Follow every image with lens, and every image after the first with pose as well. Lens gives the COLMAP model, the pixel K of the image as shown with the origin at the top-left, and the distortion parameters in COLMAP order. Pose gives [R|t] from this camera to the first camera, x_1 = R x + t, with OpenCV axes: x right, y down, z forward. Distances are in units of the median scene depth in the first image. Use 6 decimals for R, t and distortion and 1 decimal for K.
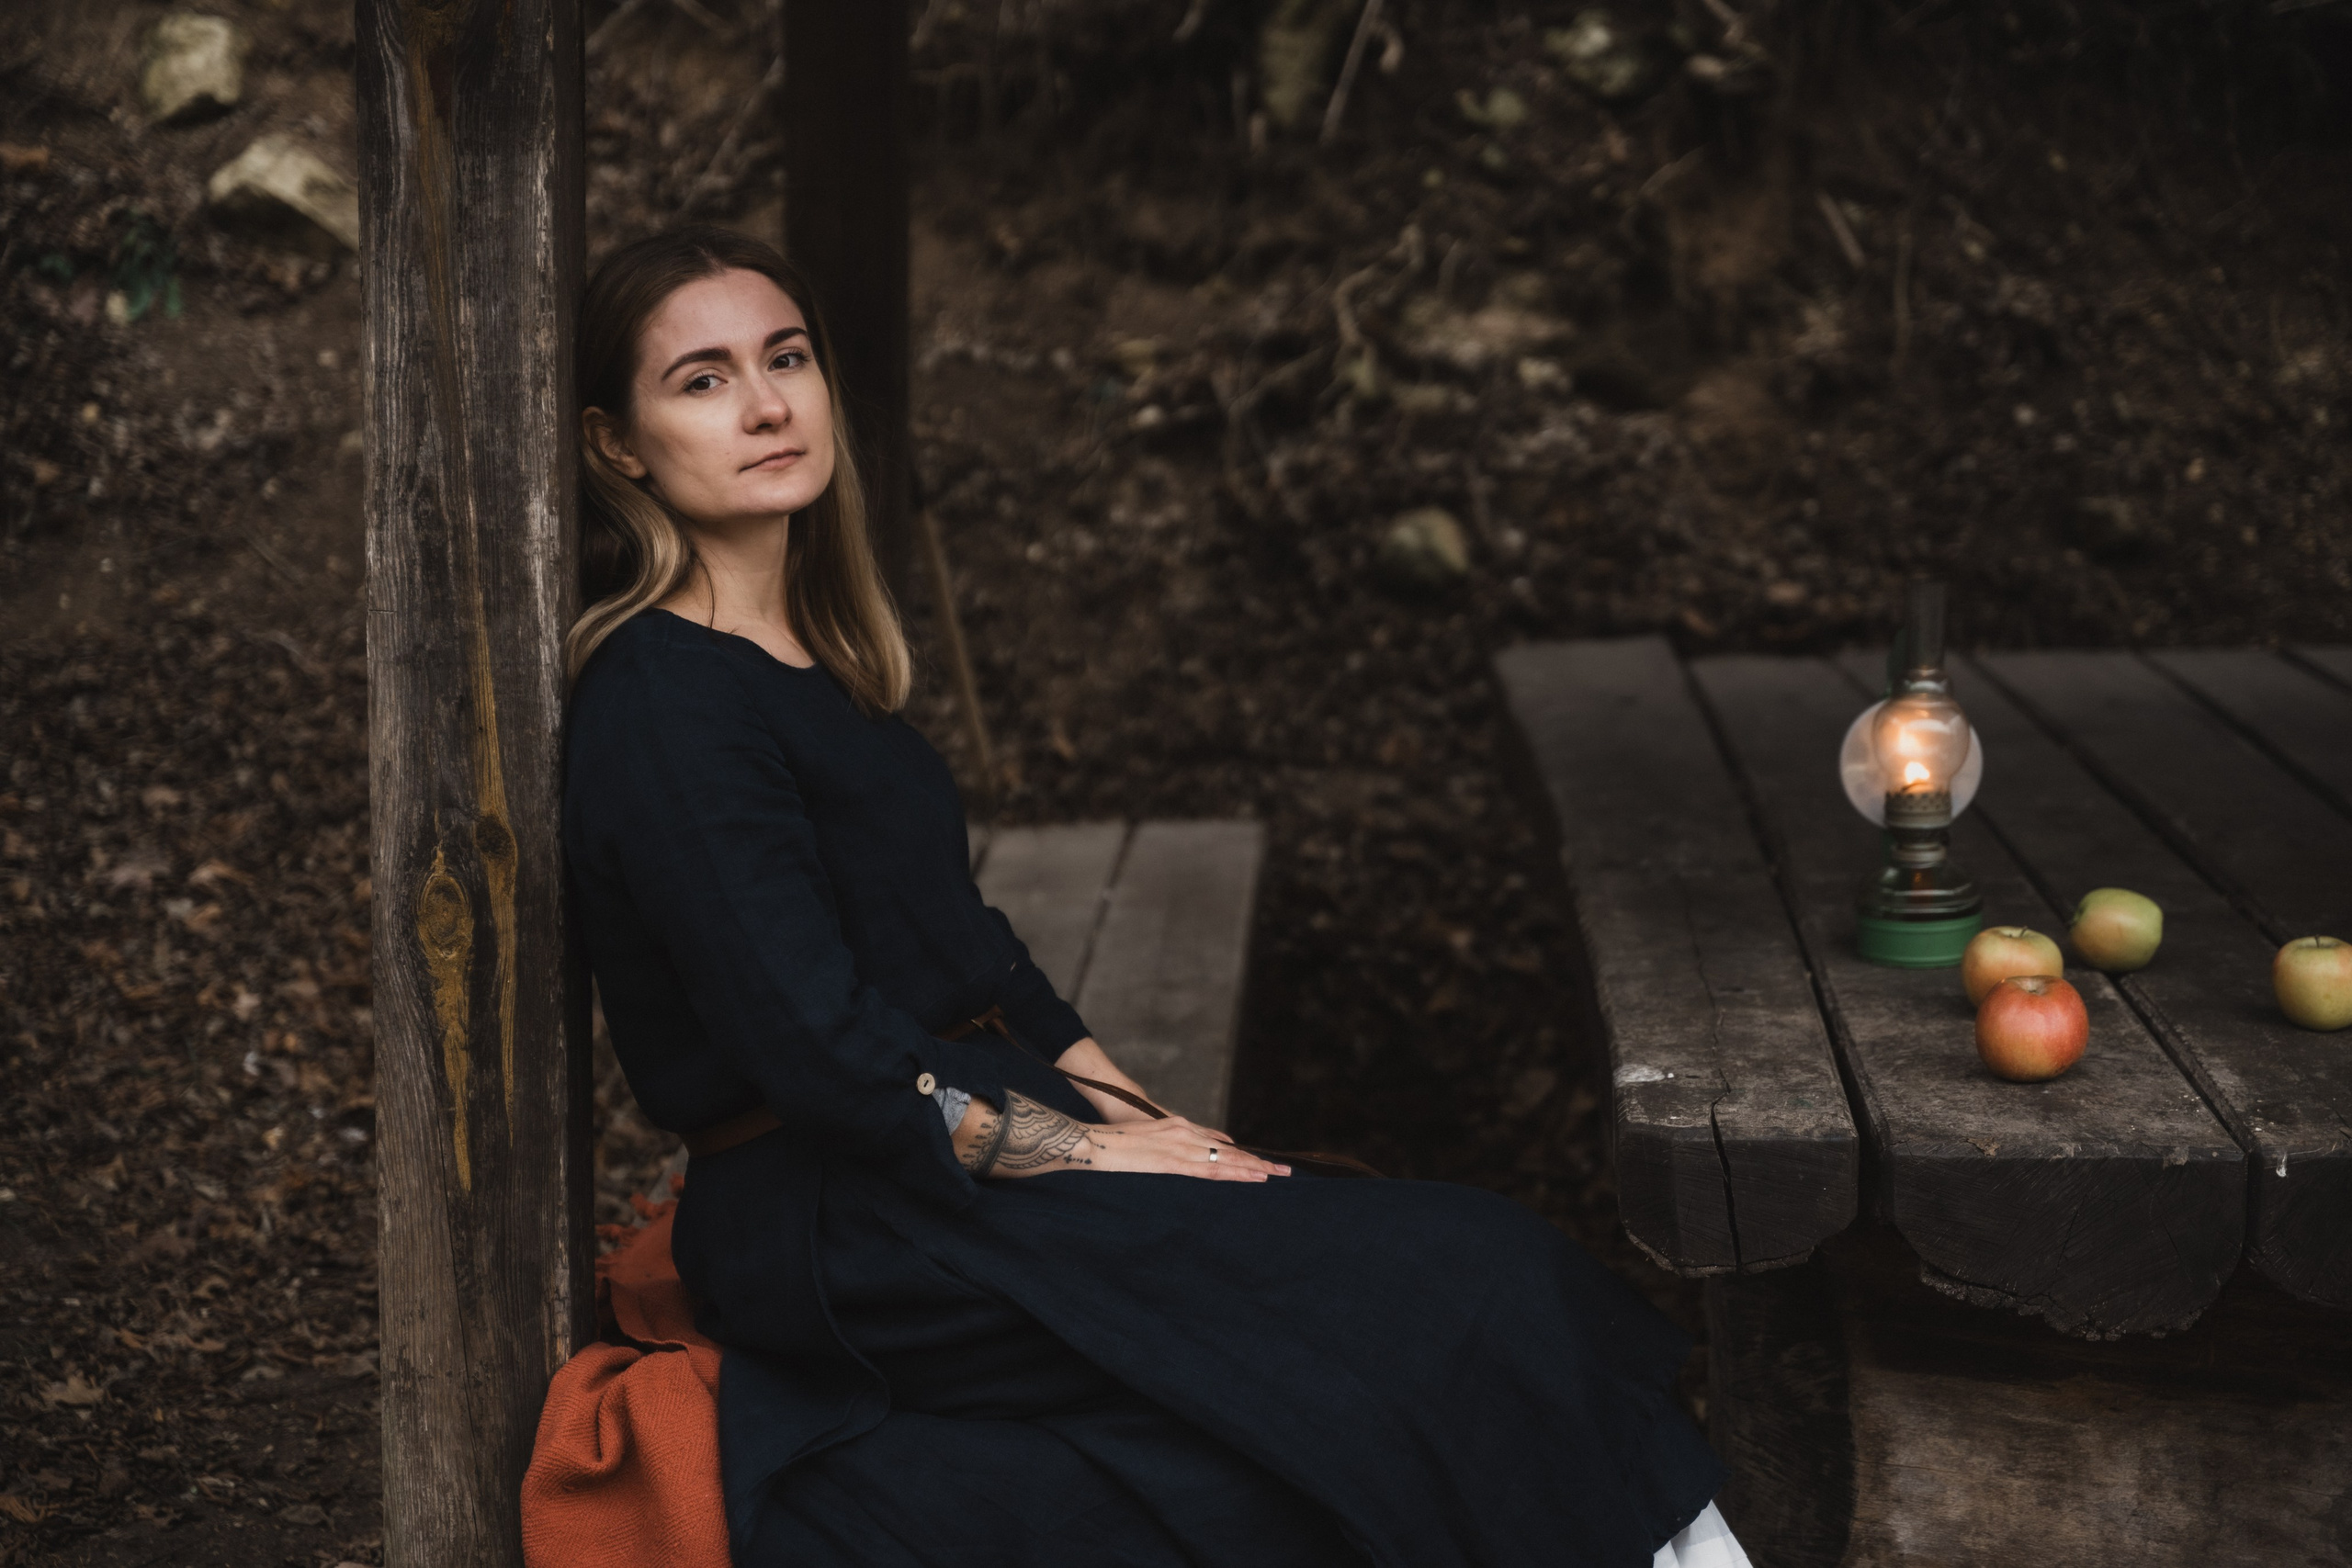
lens RADIAL K [[4586.4, 0, 1176.0], [0, 4586.4, 784.0], [0, 0, 1]] dist [0.009120, -0.200325]
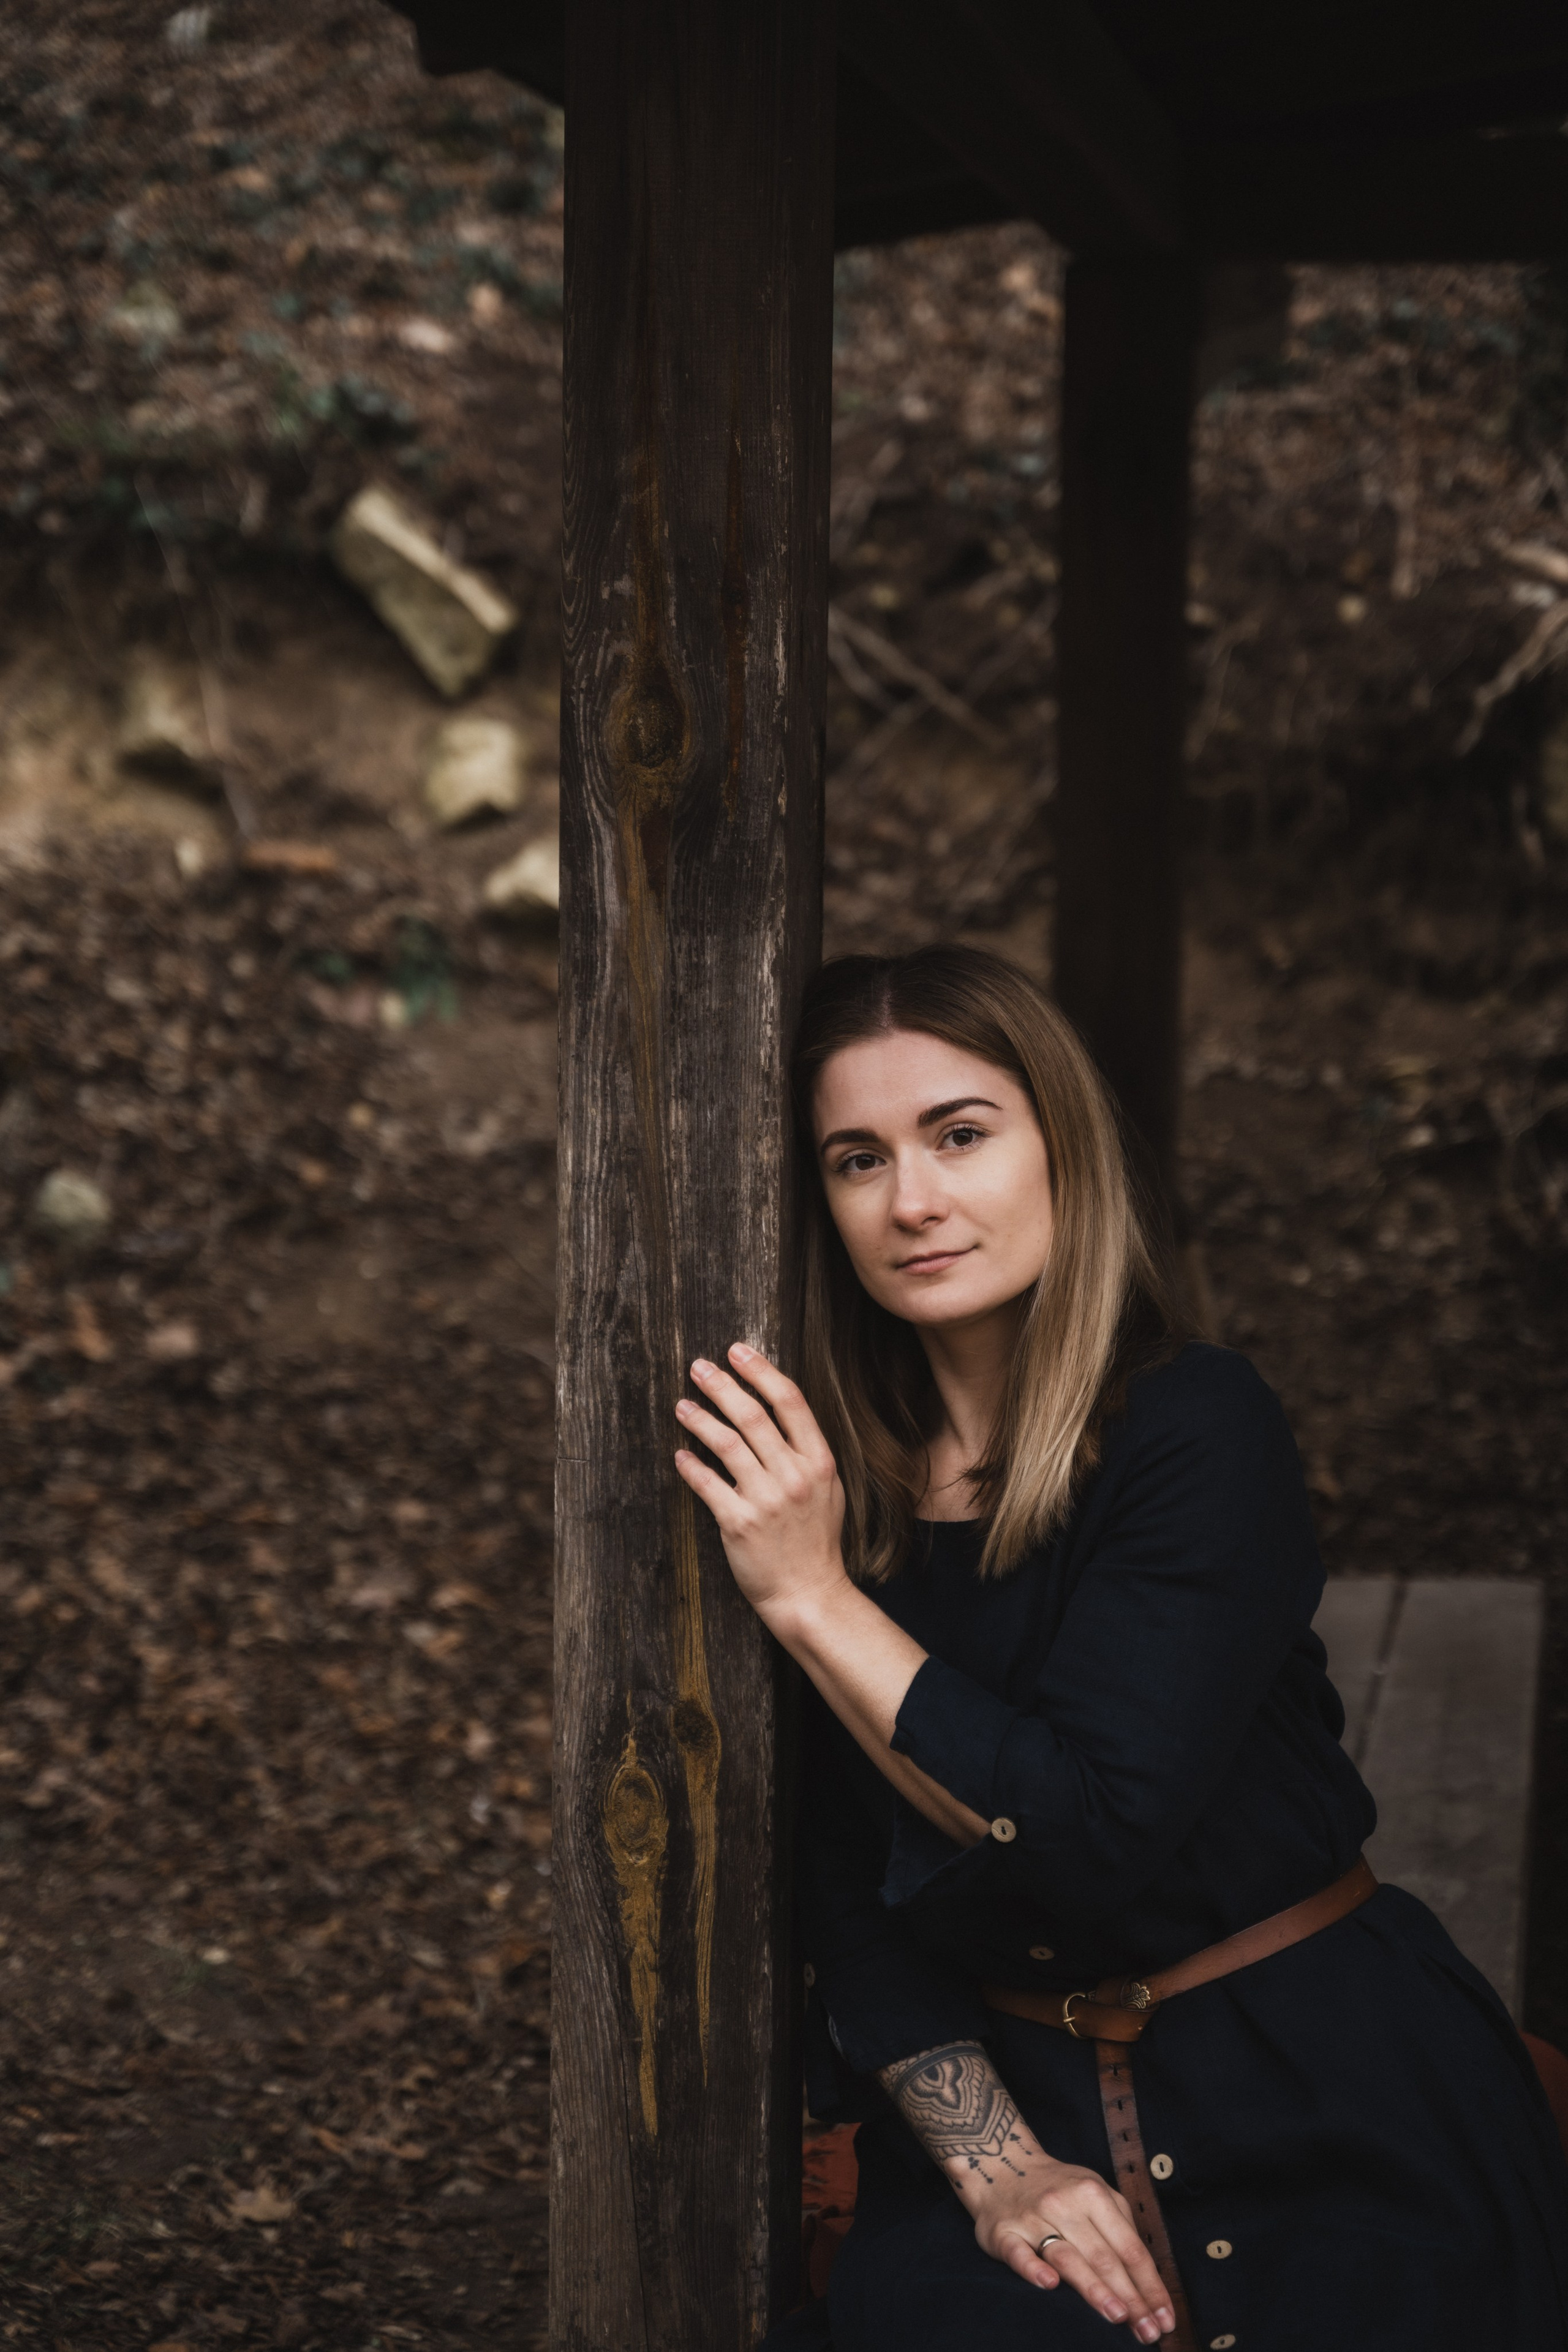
lens RADIAL K [[4236.5, 0, 784.0], [0, 4236.5, 1176.0], [0, 0, 1]] dist [0.016935, 0.050461]
pose [[0.989072, 0.019281, -0.146169, -0.018452], [-0.027189, 0.998261, -0.052298, -0.049566], [0.144907, 0.055700, 0.987876, 0.214866]]
